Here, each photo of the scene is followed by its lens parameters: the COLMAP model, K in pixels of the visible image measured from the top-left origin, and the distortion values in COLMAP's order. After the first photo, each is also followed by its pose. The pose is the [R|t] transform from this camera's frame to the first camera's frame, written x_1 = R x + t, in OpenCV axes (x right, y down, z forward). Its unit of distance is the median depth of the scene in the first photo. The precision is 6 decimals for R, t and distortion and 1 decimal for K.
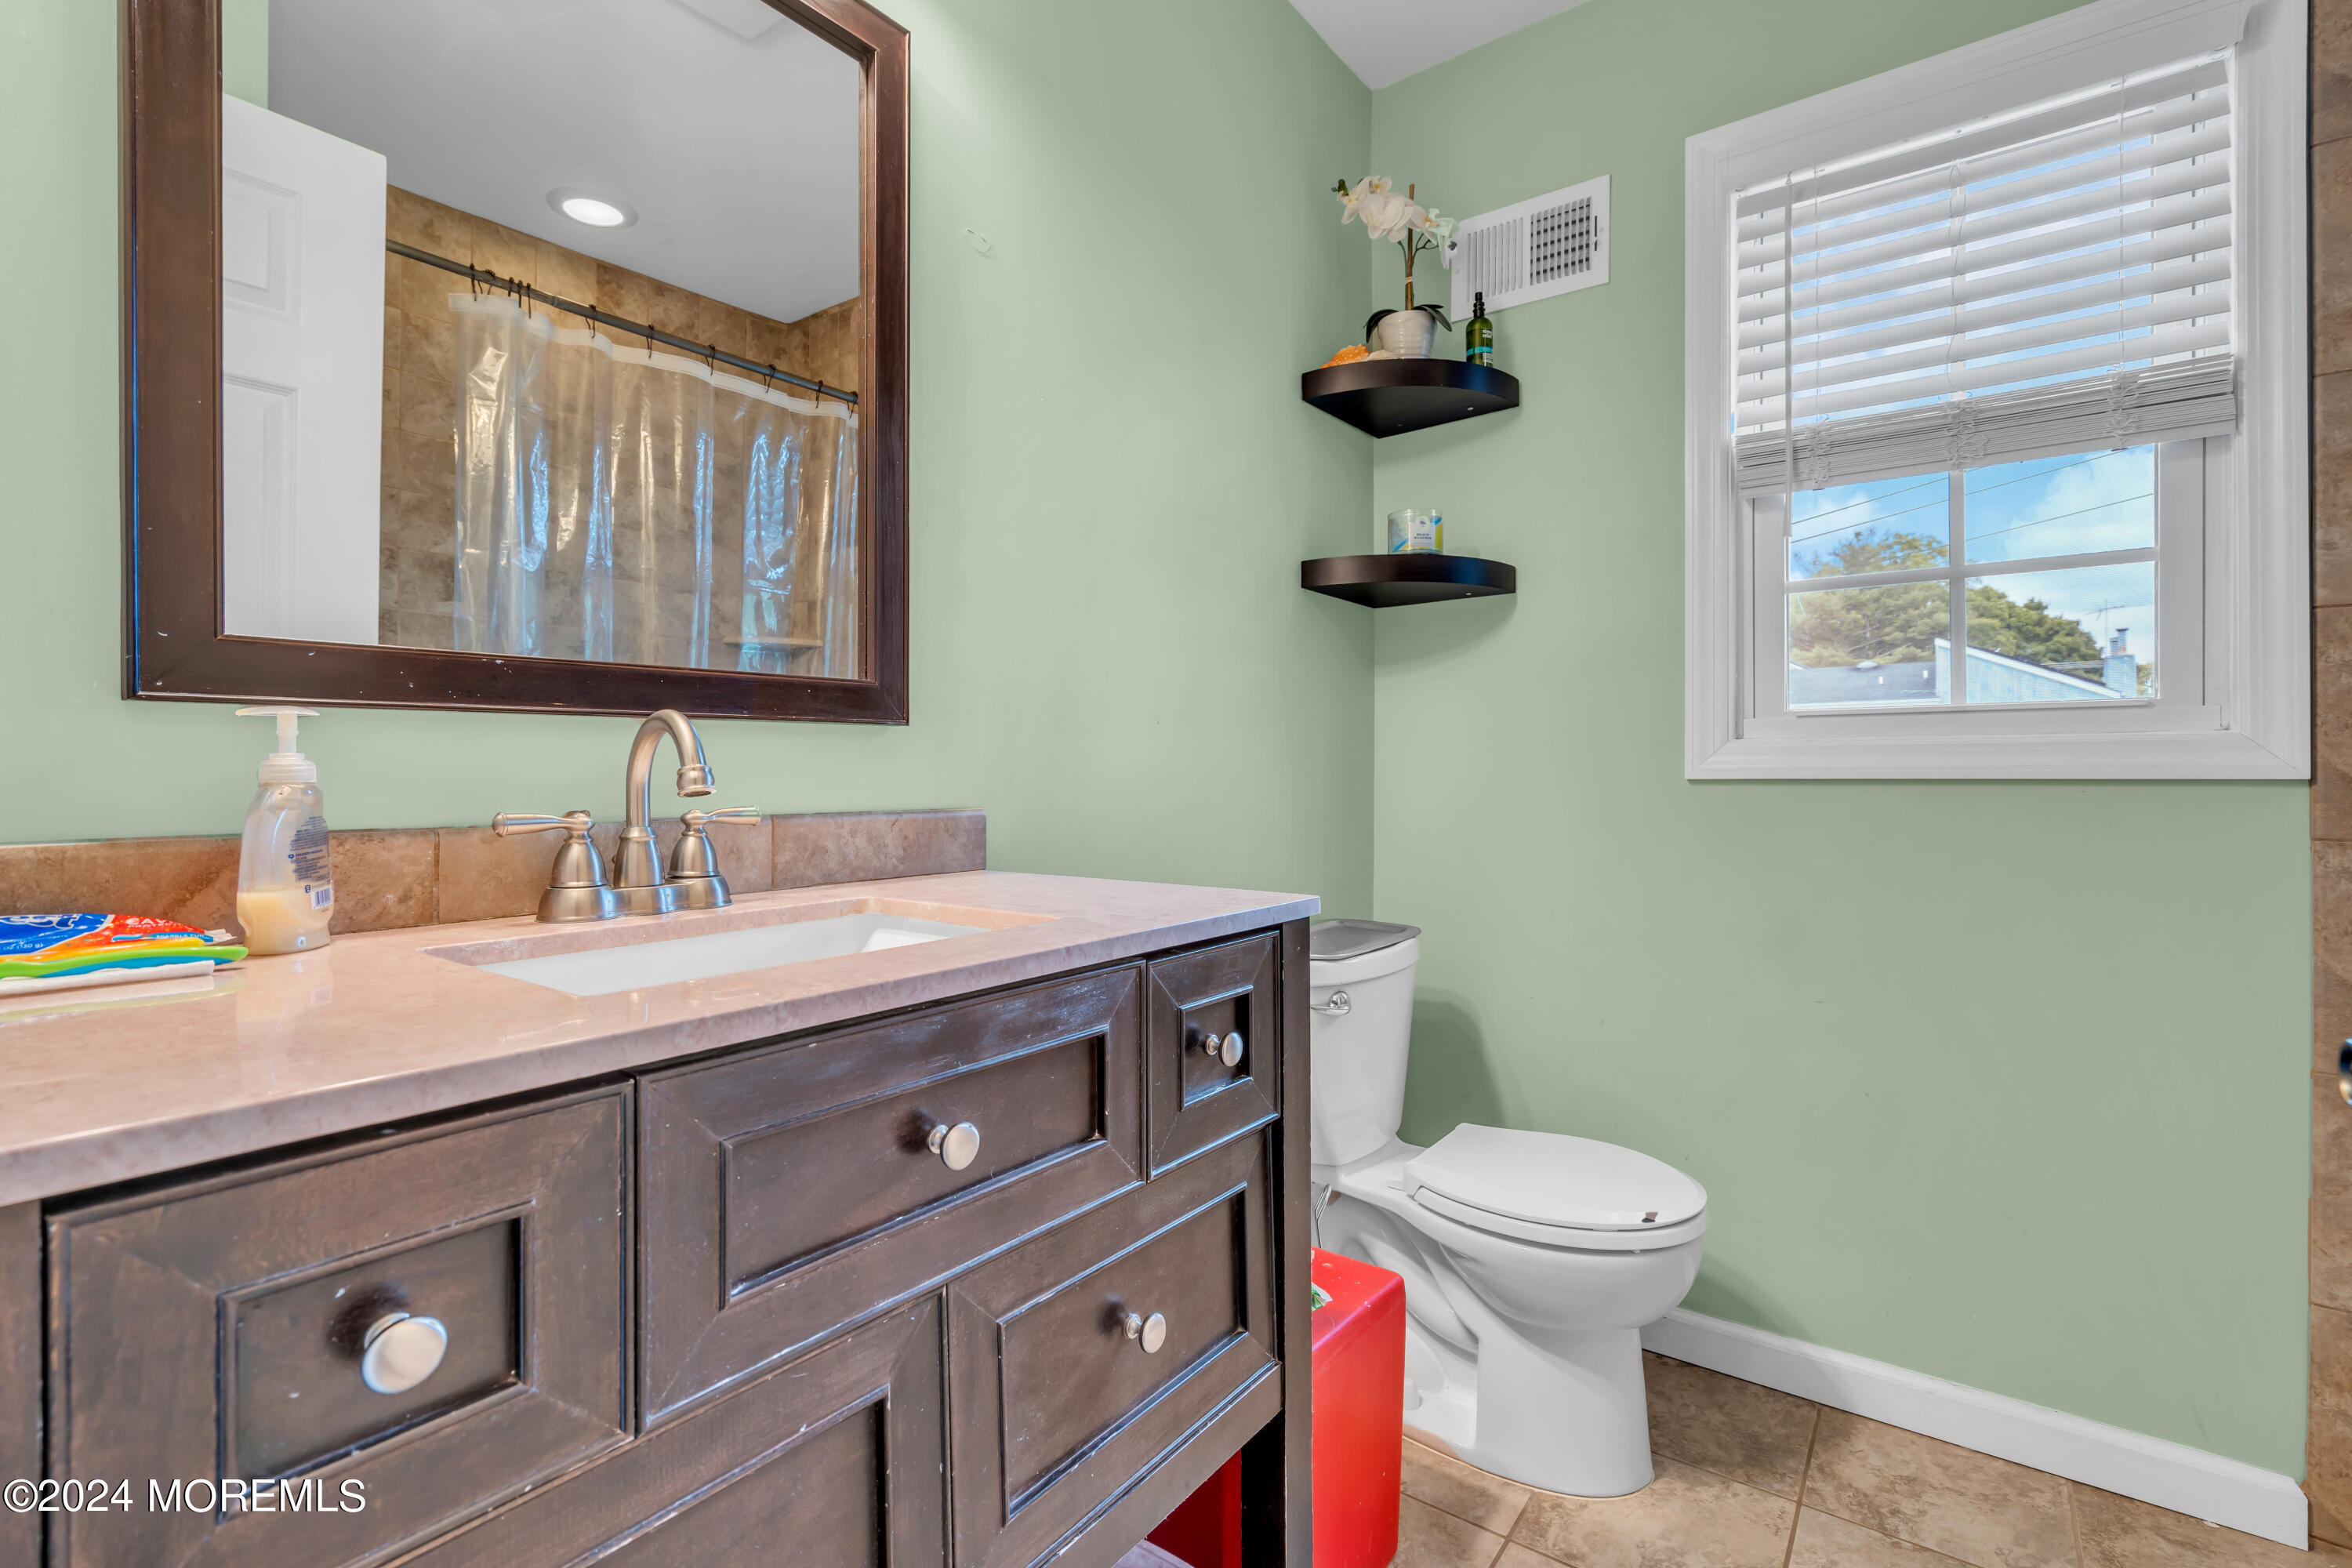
lens RADIAL K [[1059.3, 0, 1176.6], [0, 1059.3, 774.6], [0, 0, 1]] dist [-0.003897, 0.001212]
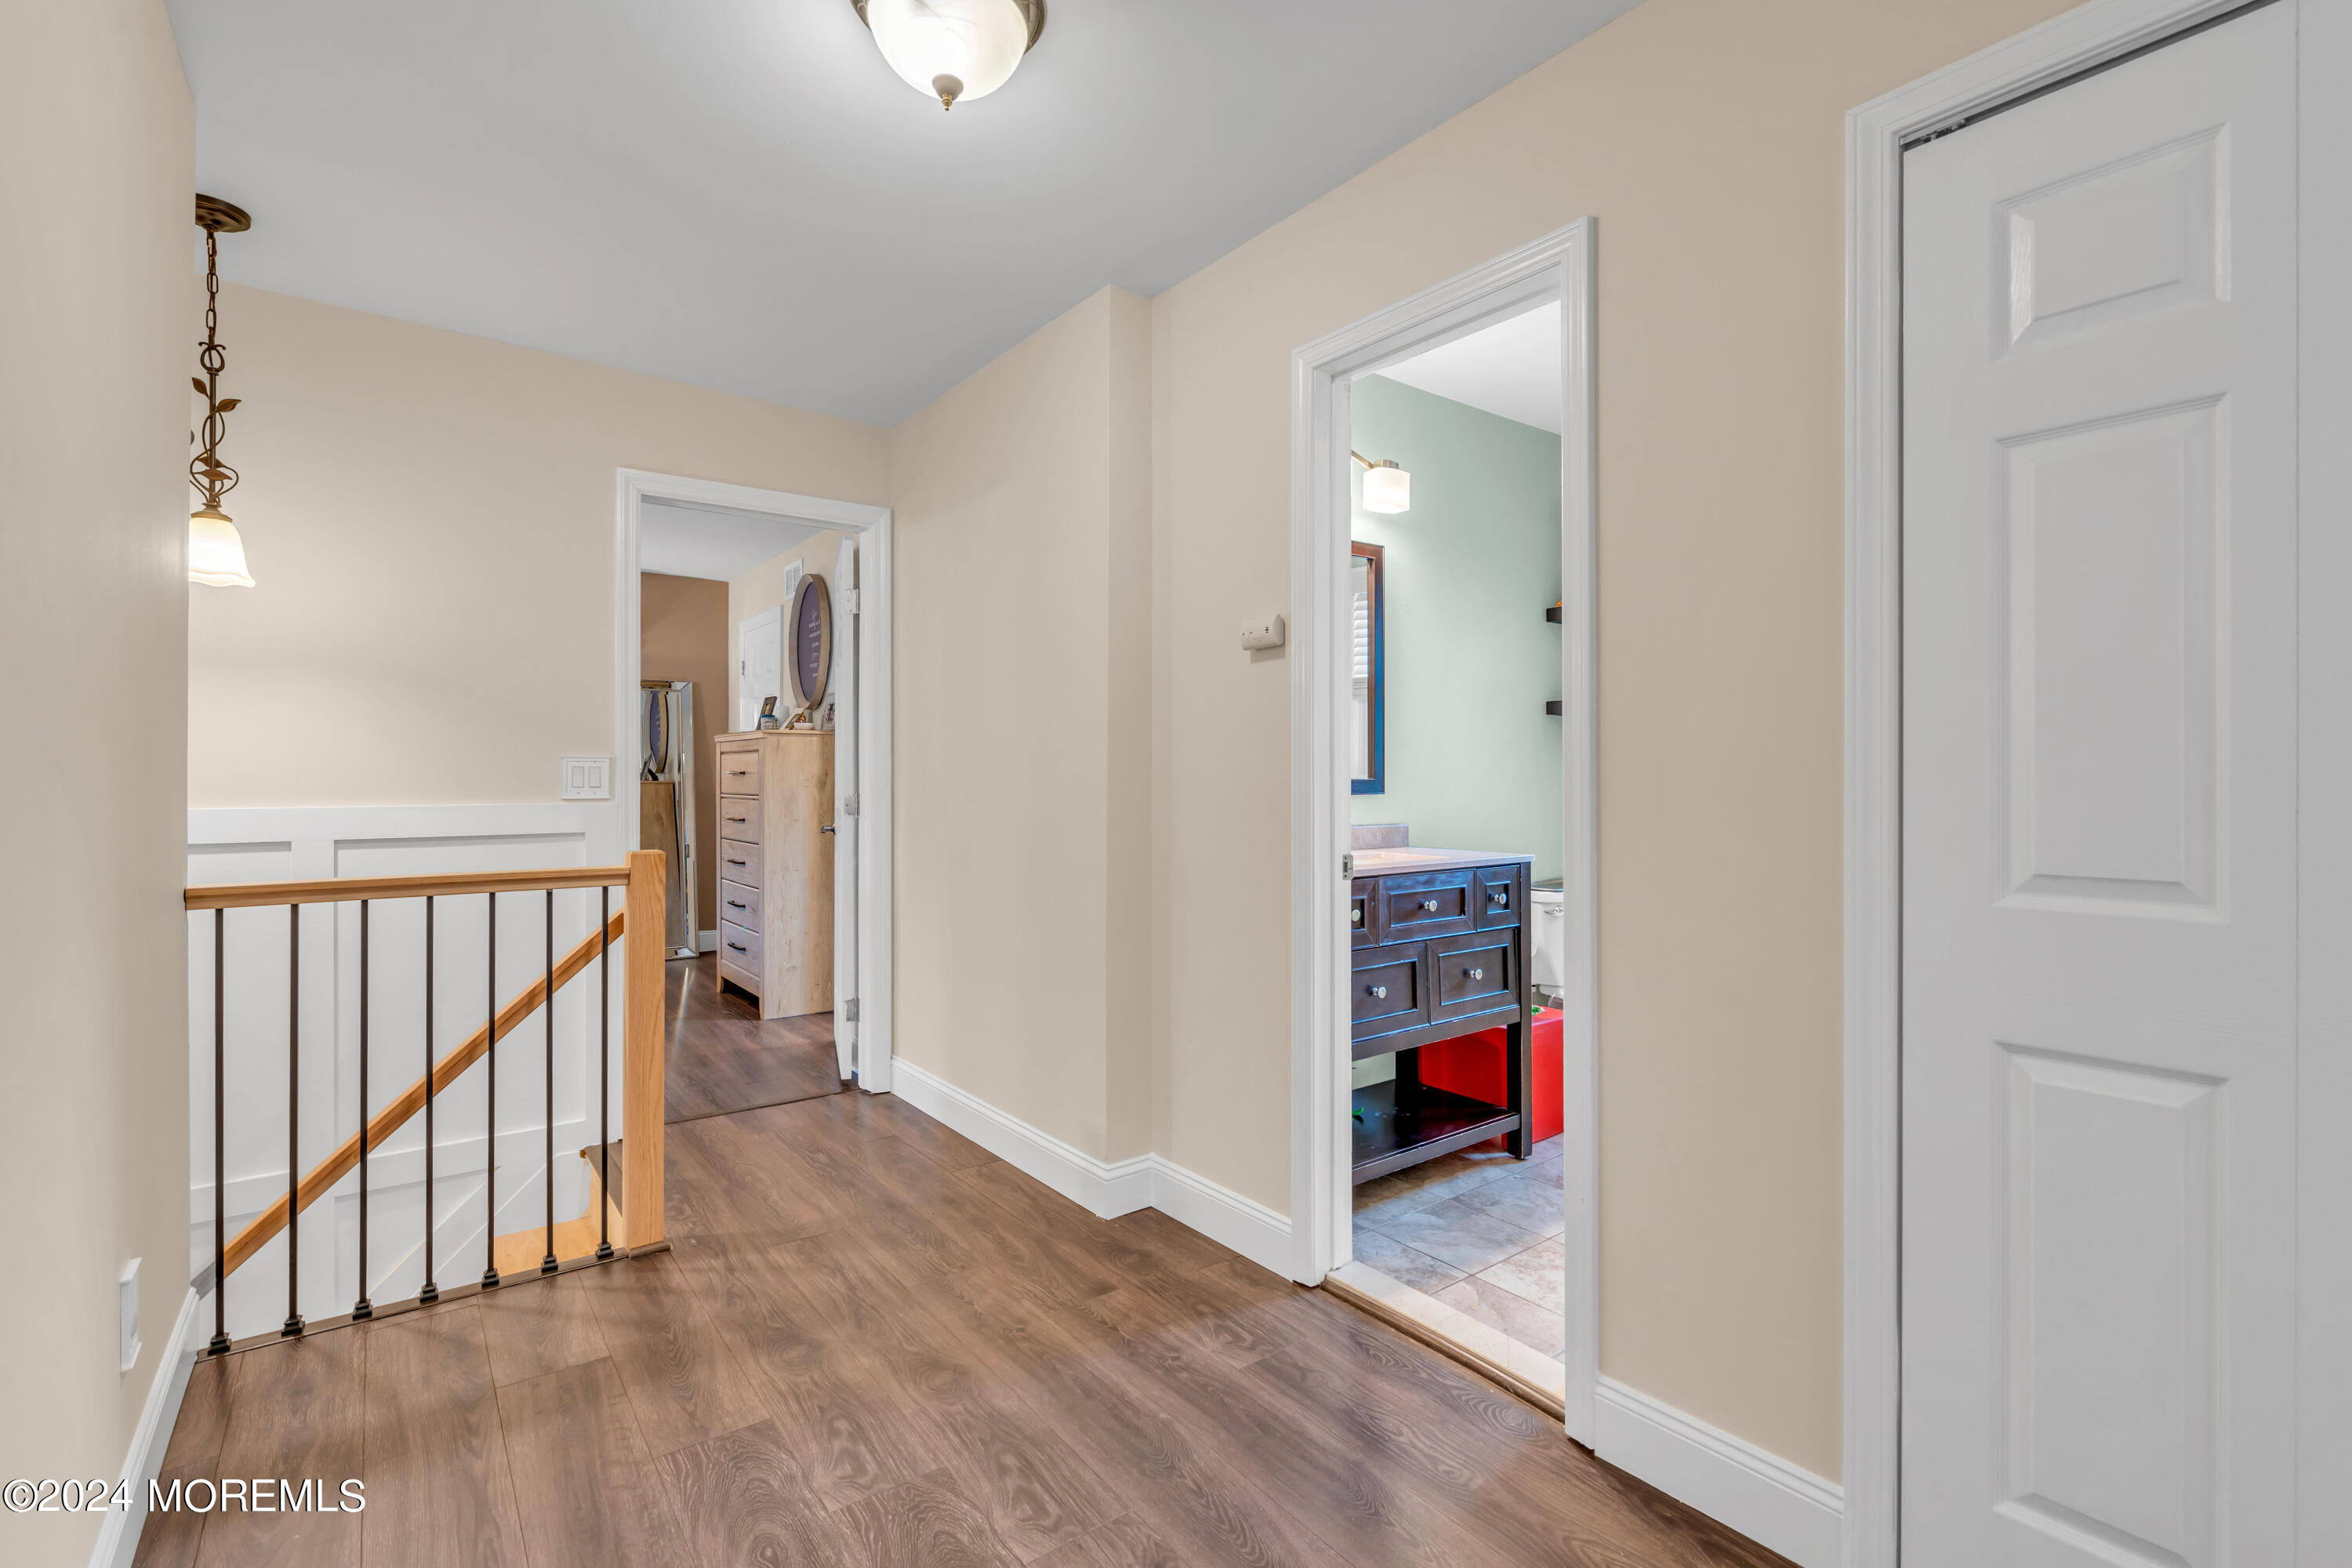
lens RADIAL K [[1059.3, 0, 1178.6], [0, 1059.3, 775.6], [0, 0, 1]] dist [-0.003897, 0.001212]
pose [[0.963157, -0.002528, -0.268927, -0.031050], [0.001250, 0.999987, -0.004922, -0.108145], [0.268936, 0.004404, 0.963148, -2.425040]]
